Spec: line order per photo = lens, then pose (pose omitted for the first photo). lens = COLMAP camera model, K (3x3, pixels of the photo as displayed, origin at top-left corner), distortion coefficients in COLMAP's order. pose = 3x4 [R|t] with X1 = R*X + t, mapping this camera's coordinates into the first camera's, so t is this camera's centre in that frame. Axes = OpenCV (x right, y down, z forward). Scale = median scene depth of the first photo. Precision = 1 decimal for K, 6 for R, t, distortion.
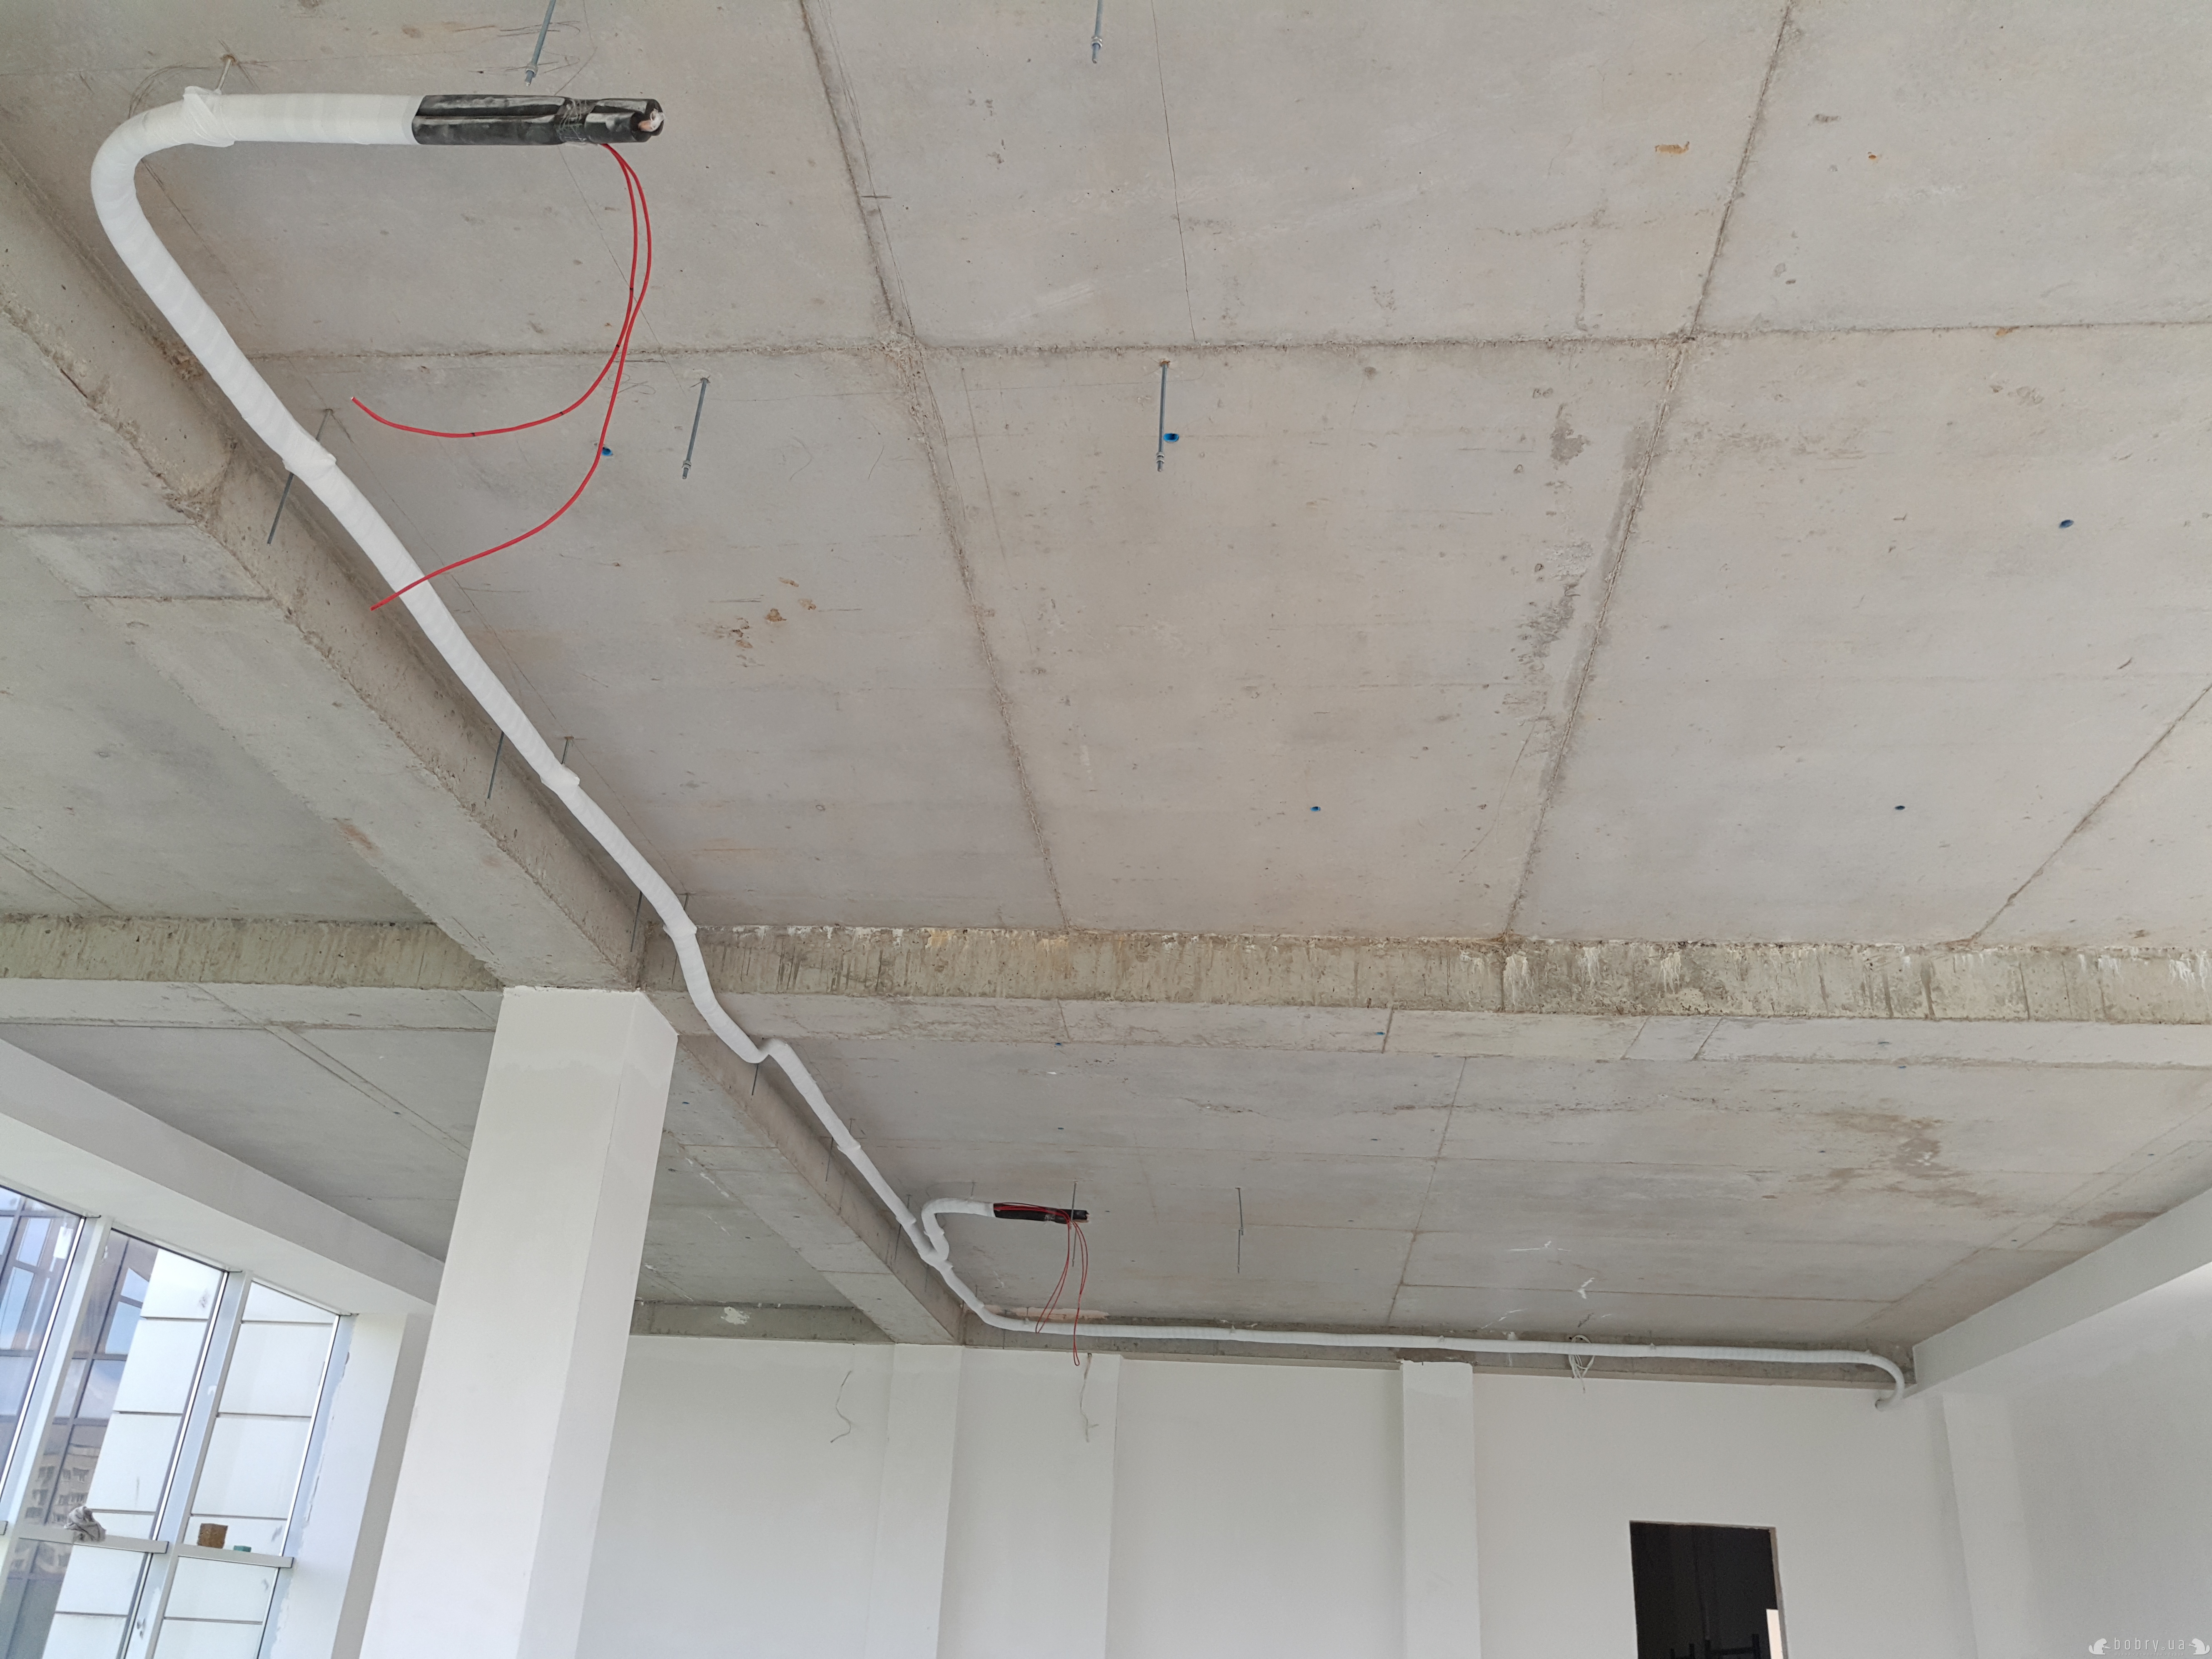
lens RADIAL K [[1803.2, 0, 1106.0], [0, 1803.2, 829.5], [0, 0, 1]] dist [-0.006633, 0.005367]
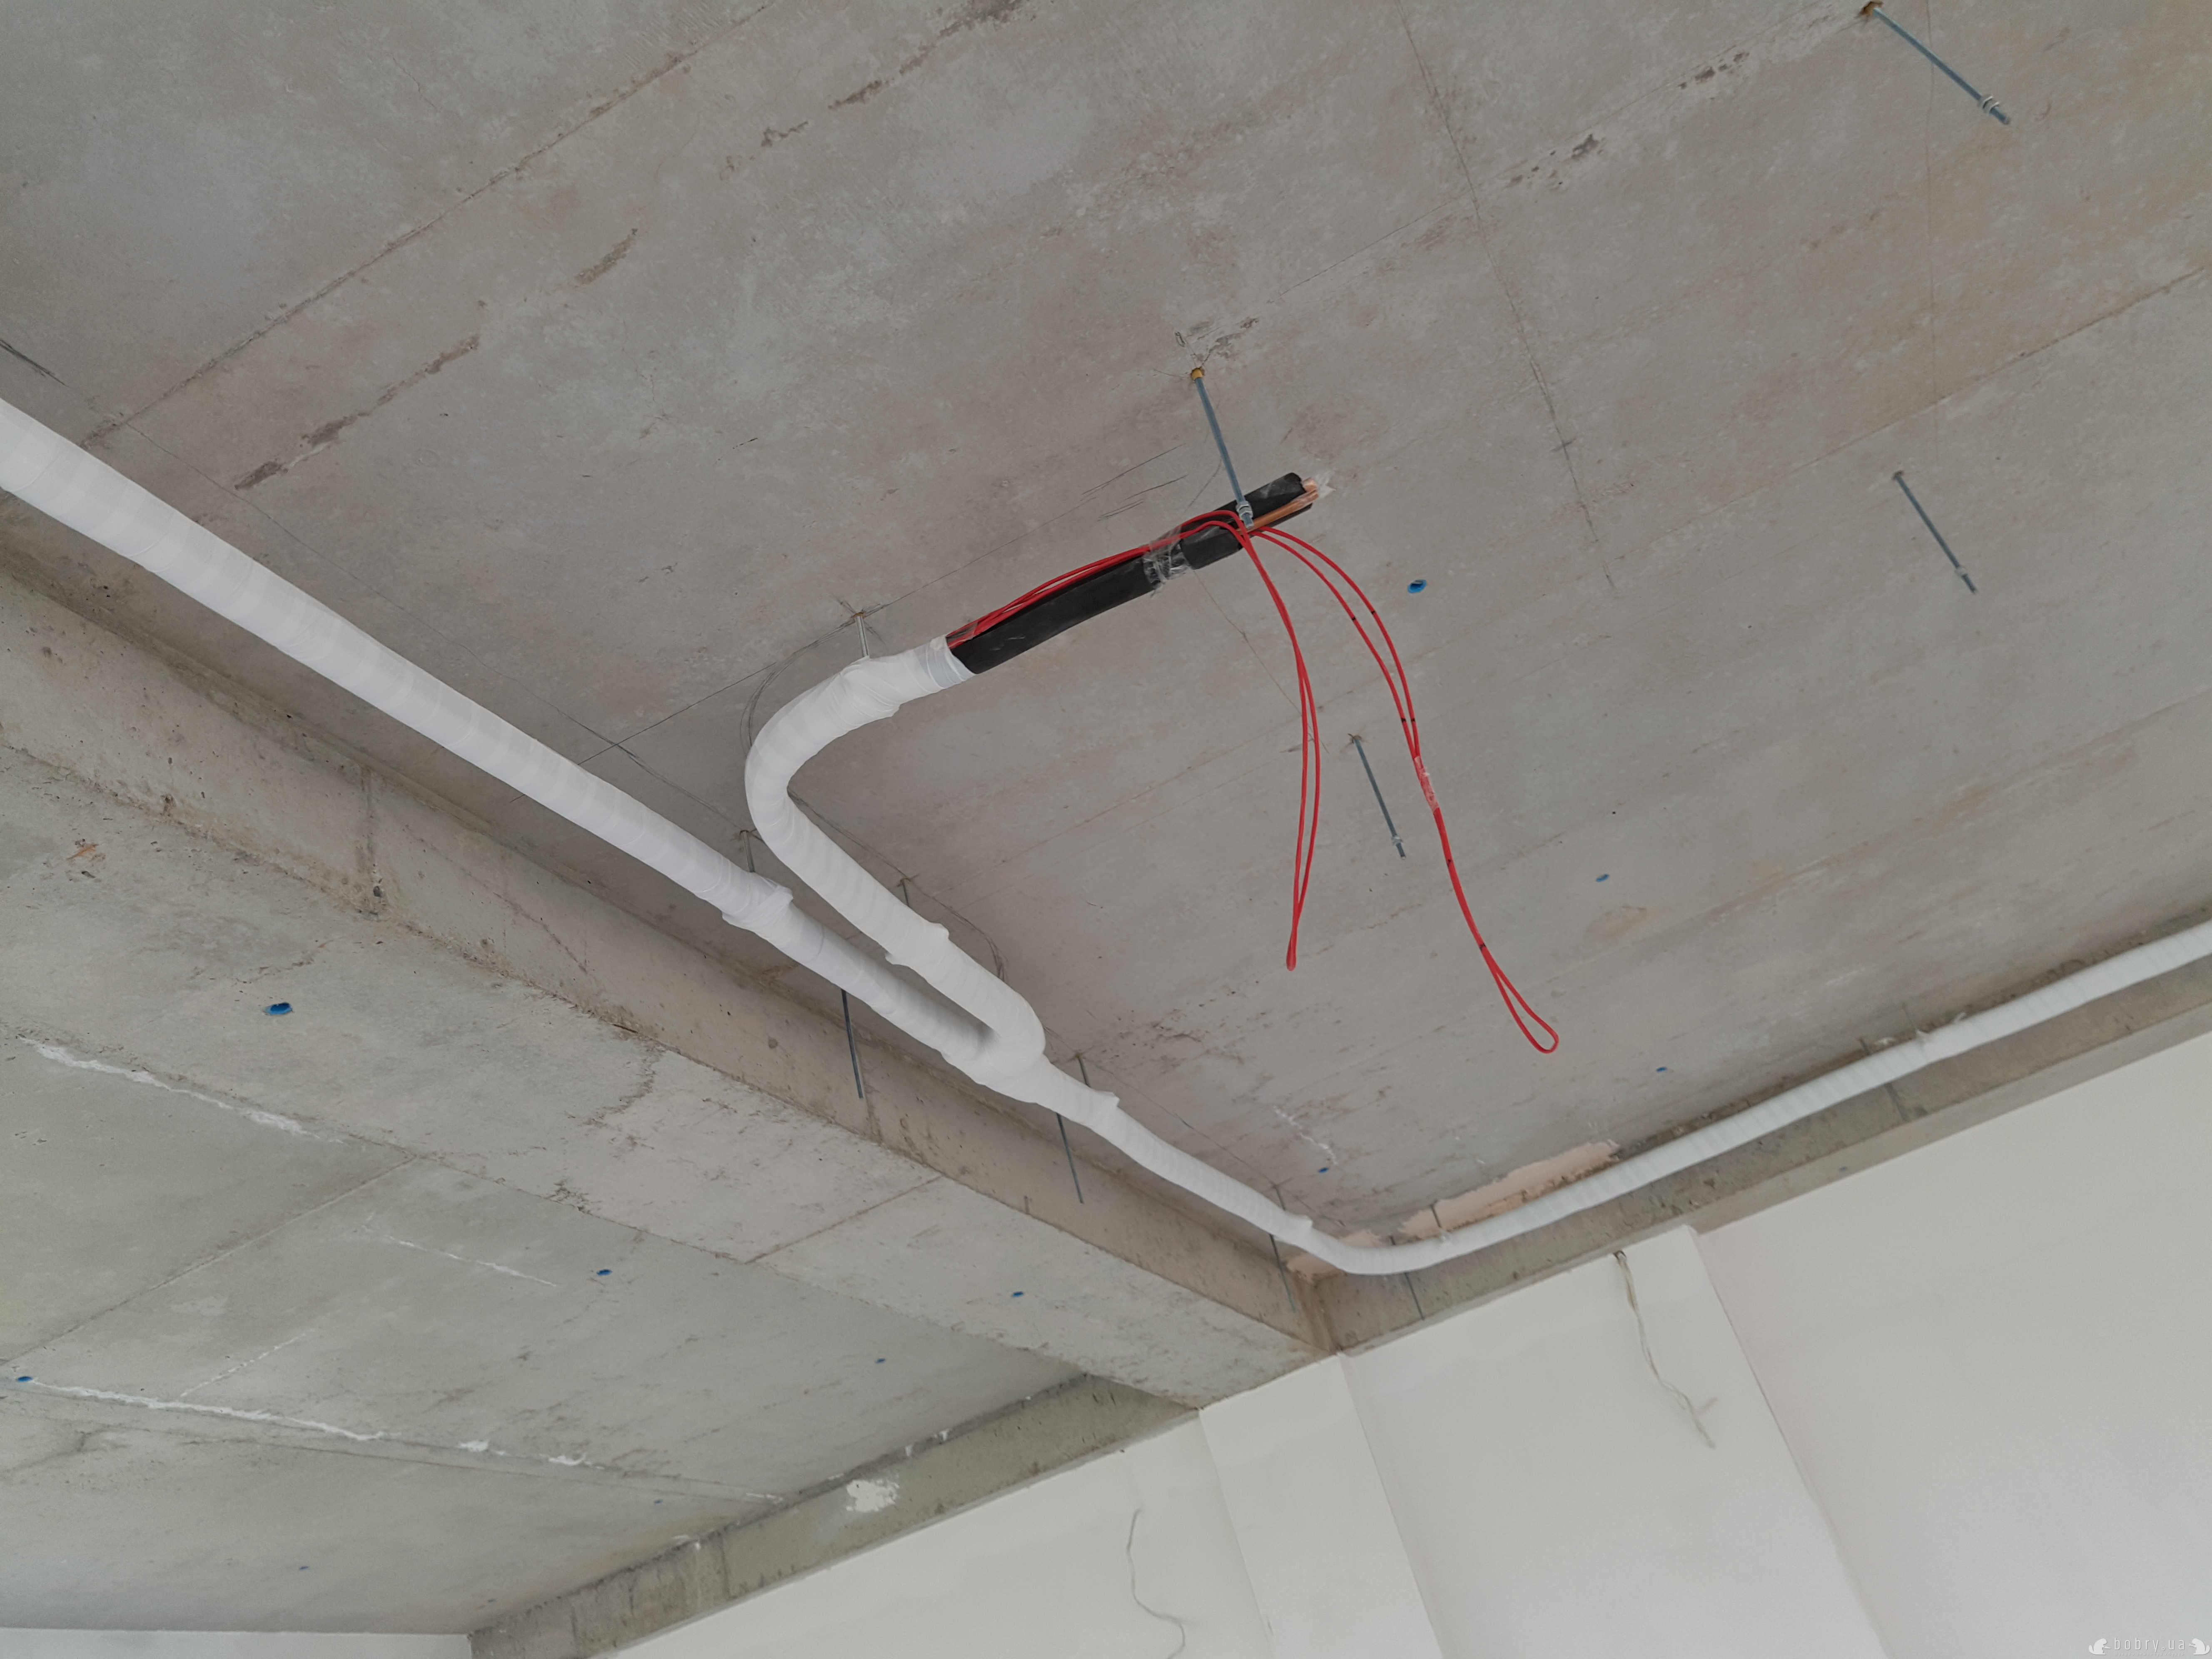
lens RADIAL K [[1803.2, 0, 1106.0], [0, 1803.2, 829.5], [0, 0, 1]] dist [-0.006633, 0.005367]
pose [[0.888664, -0.438424, -0.134392, -0.033314], [0.426107, 0.897805, -0.111264, 0.416881], [0.169439, 0.041611, 0.984662, 1.178959]]
